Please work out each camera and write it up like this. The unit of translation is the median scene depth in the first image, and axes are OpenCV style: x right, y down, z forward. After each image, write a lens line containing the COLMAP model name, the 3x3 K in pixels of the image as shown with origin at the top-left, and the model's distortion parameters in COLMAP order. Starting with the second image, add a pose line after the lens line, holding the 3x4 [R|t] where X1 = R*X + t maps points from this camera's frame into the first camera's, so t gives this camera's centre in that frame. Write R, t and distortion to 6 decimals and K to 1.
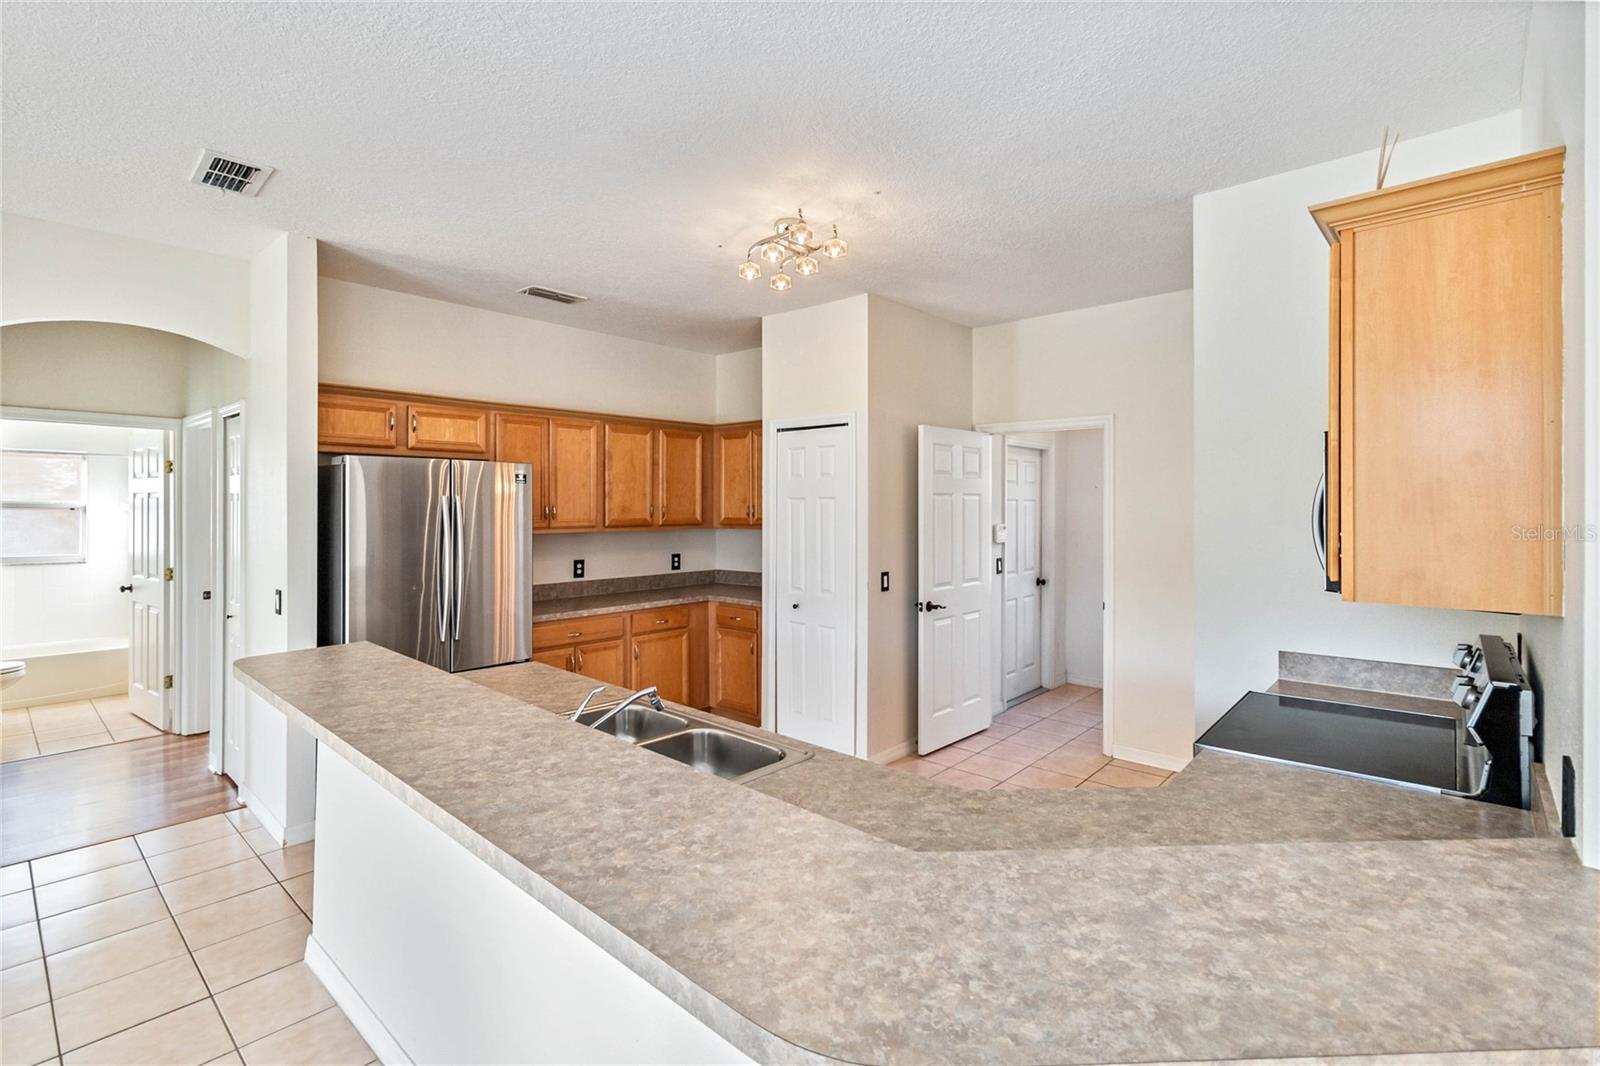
lens RADIAL K [[740.0, 0, 797.2], [0, 740.0, 495.7], [0, 0, 1]] dist [0.003769, 0.000987]
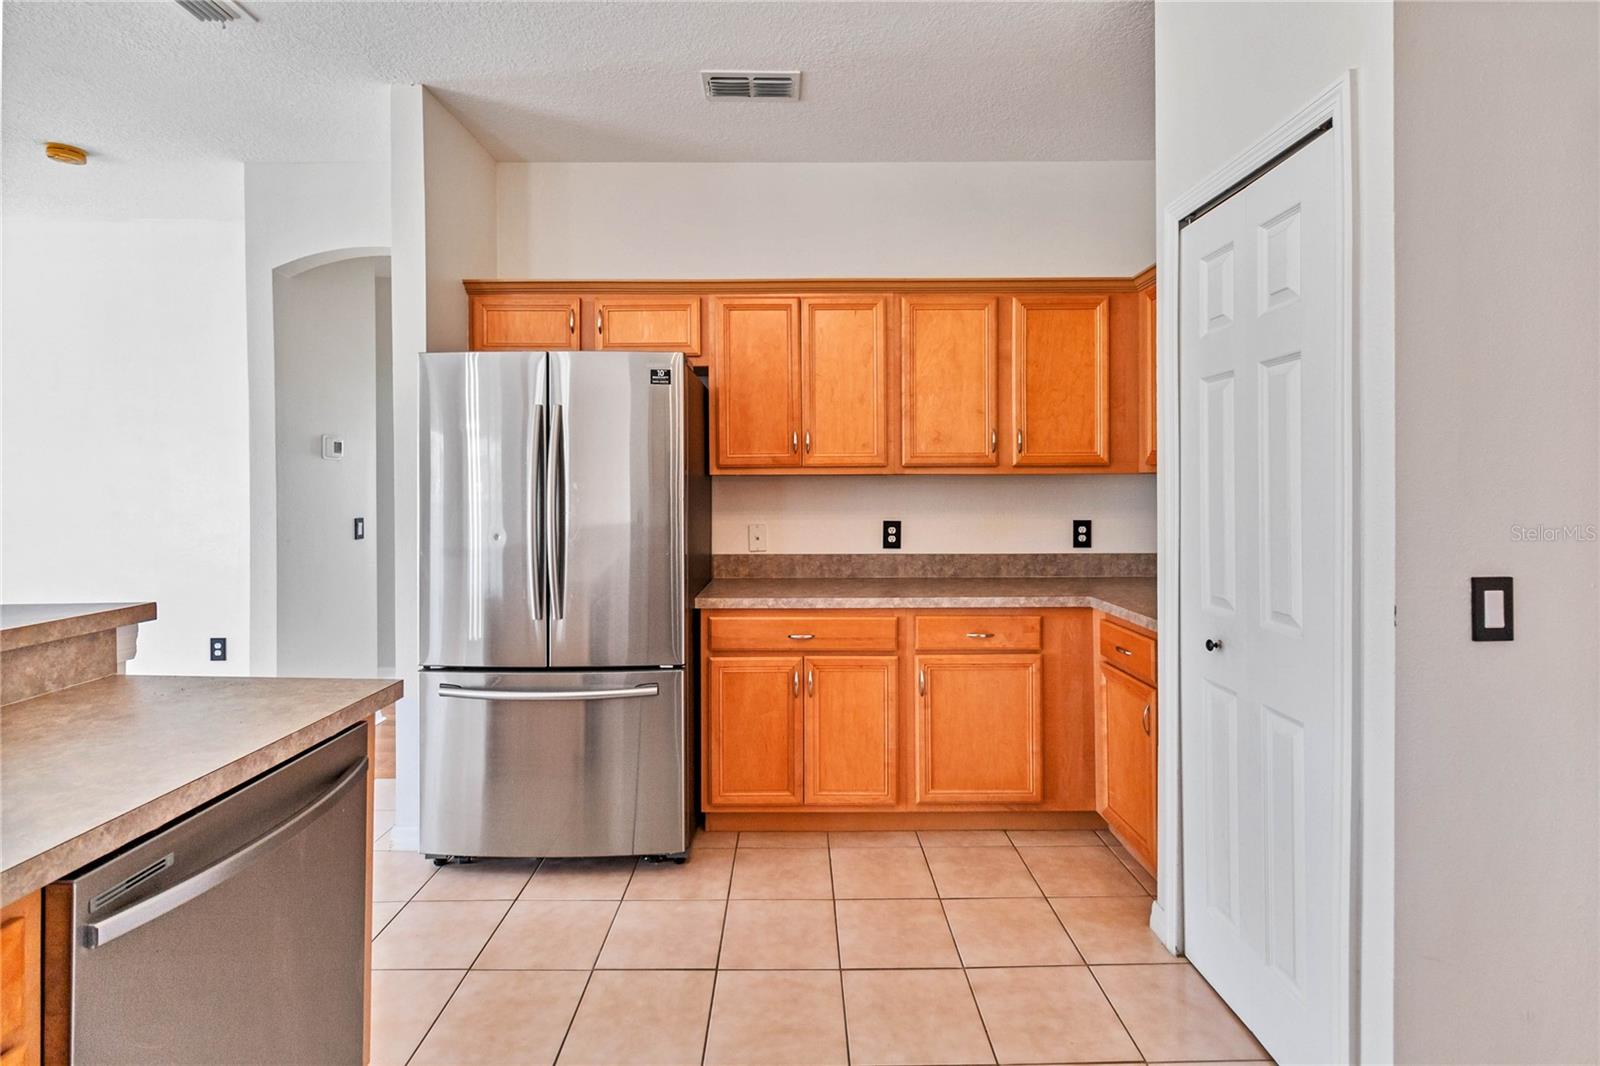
lens RADIAL K [[740.0, 0, 797.2], [0, 740.0, 495.7], [0, 0, 1]] dist [0.003769, 0.000987]
pose [[0.670760, 0.003551, -0.741666, 0.136268], [0.013462, 0.999765, 0.016962, 0.054992], [0.741552, -0.021362, 0.670555, 0.531545]]
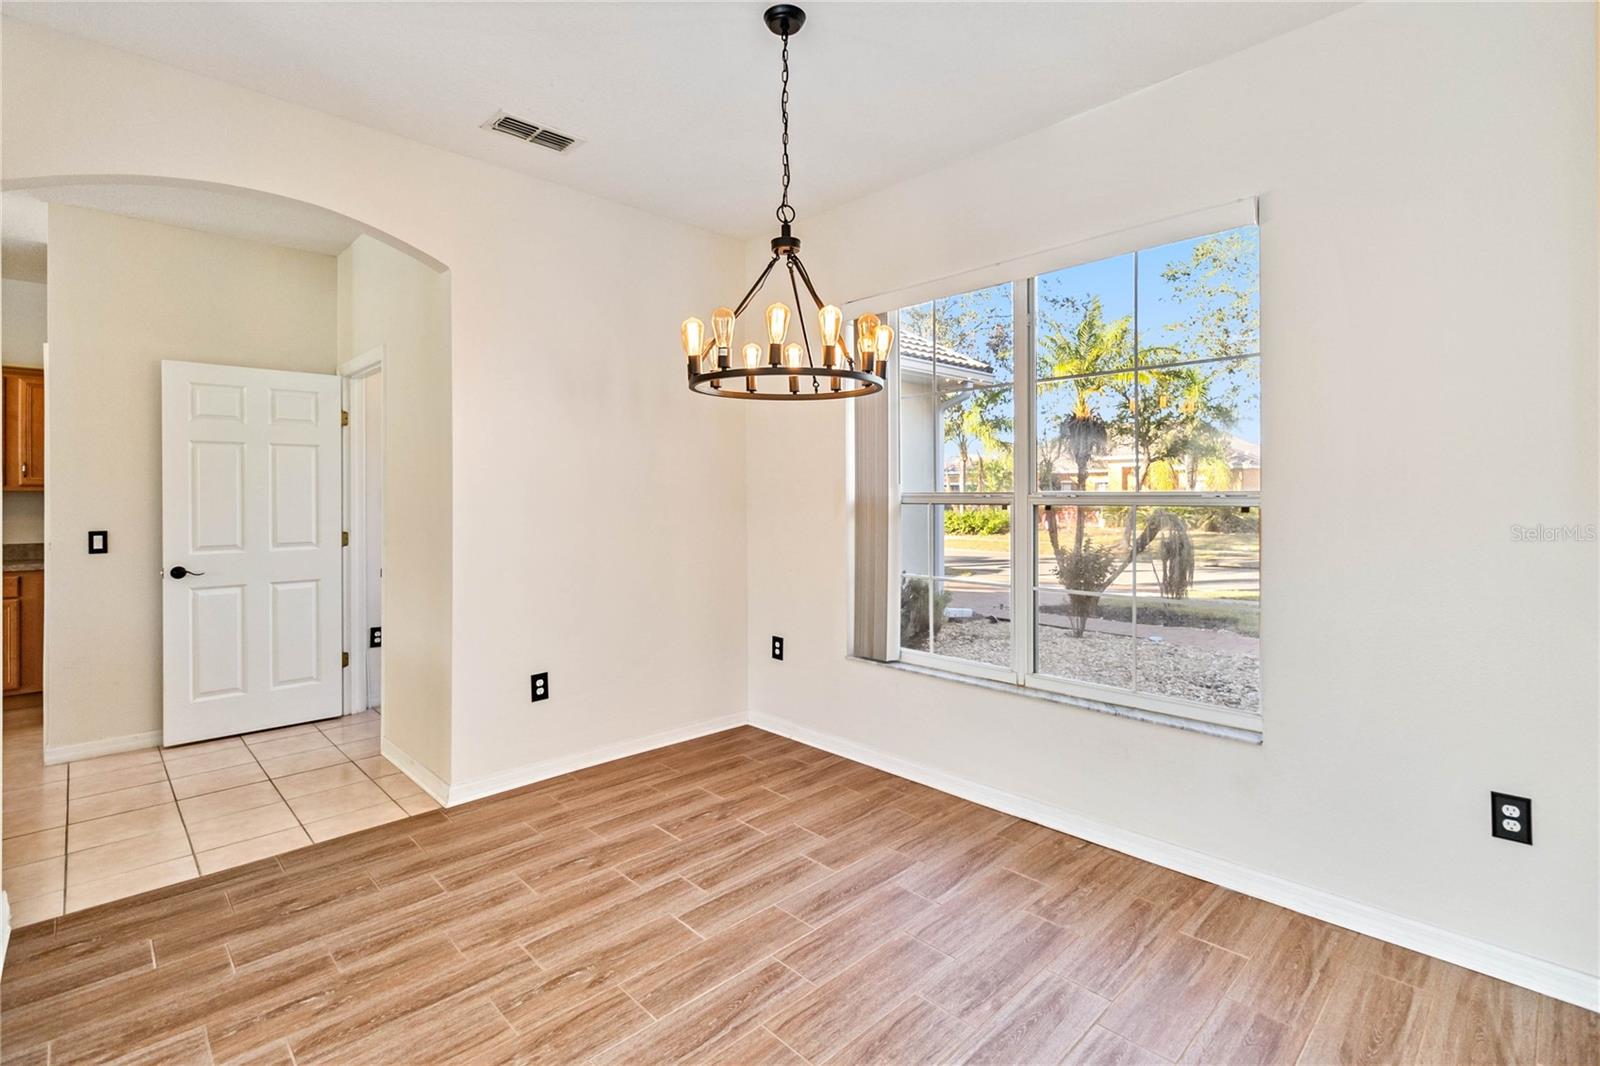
lens RADIAL K [[740.0, 0, 797.2], [0, 740.0, 495.7], [0, 0, 1]] dist [0.003769, 0.000987]
pose [[0.997730, 0.000276, -0.067343, 0.878114], [0.000286, 0.999965, 0.008337, 0.048988], [0.067343, -0.008338, 0.997695, 0.178669]]
